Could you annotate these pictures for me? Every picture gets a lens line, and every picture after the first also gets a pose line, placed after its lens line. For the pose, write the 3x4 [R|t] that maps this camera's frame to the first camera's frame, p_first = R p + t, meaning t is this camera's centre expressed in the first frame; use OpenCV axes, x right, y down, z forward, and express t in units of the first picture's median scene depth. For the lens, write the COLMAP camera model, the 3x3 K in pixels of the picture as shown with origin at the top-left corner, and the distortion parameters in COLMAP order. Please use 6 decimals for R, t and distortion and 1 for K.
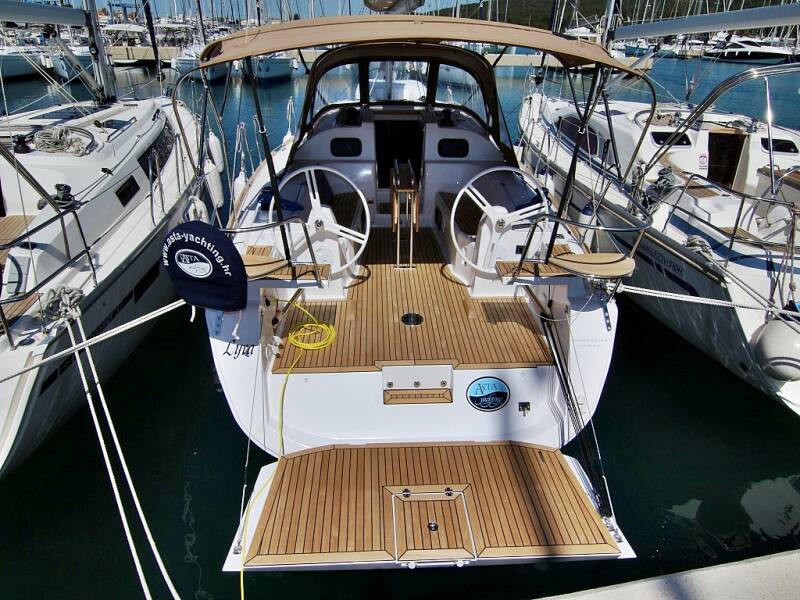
lens RADIAL K [[515.3, 0, 416.5], [0, 515.3, 299.8], [0, 0, 1]] dist [0.004421, -0.016399]
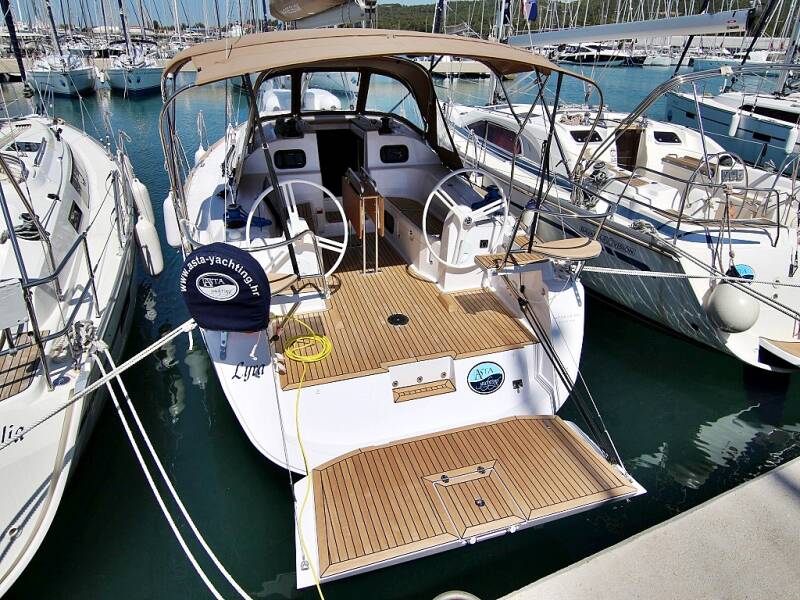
lens RADIAL K [[515.3, 0, 416.5], [0, 515.3, 299.8], [0, 0, 1]] dist [0.004421, -0.016399]
pose [[0.965448, -0.119170, 0.231752, -0.230659], [0.120742, 0.992656, 0.007446, -0.006220], [-0.230938, 0.020794, 0.972746, -0.025103]]
